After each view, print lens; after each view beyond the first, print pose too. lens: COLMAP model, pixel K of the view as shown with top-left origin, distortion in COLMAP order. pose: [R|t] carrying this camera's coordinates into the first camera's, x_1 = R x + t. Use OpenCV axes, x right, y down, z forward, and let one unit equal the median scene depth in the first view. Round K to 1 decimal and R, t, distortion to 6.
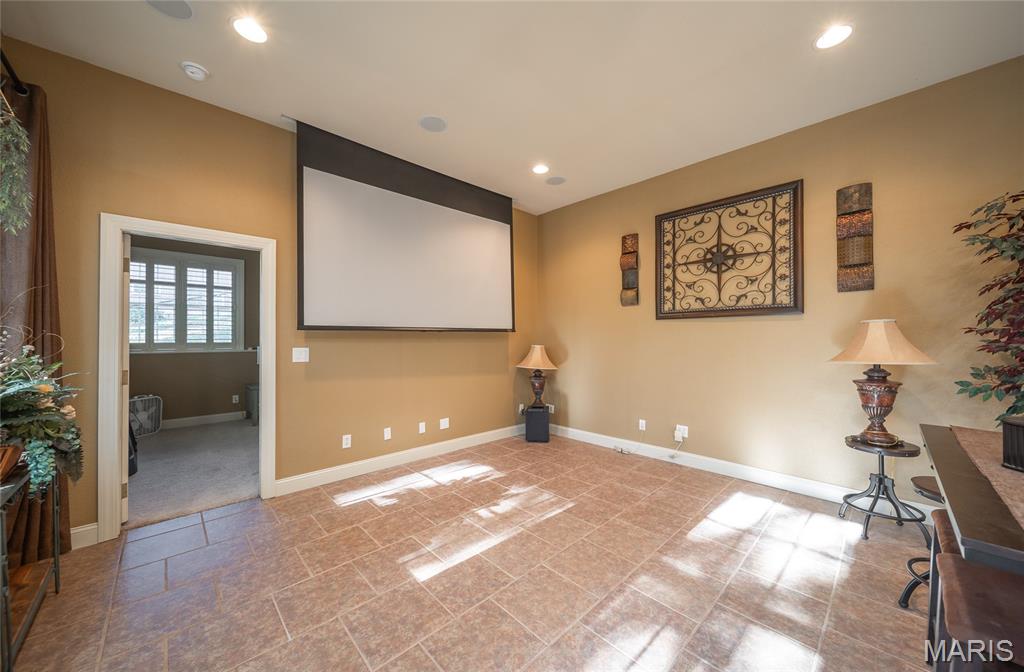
lens RADIAL K [[363.2, 0, 512.4], [0, 363.2, 338.3], [0, 0, 1]] dist [-0.003265, 0.000005]
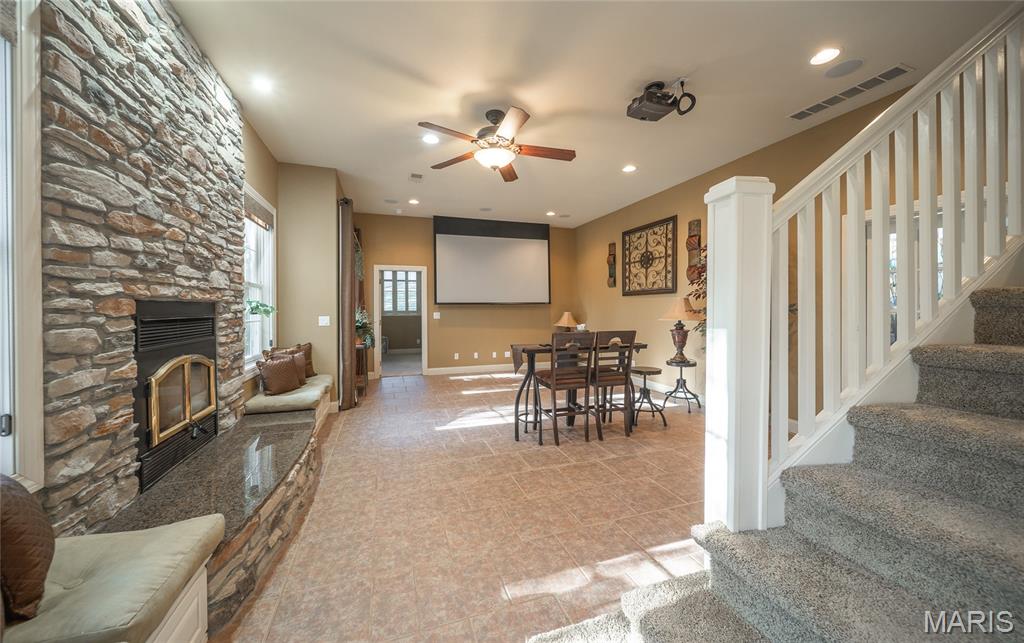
lens RADIAL K [[366.7, 0, 511.3], [0, 366.7, 311.5], [0, 0, 1]] dist [-0.000983, -0.000051]
pose [[0.909398, 0.001444, -0.415925, 0.682674], [0.003264, 0.999938, 0.010610, -0.002041], [0.415914, -0.011006, 0.909337, -0.767687]]
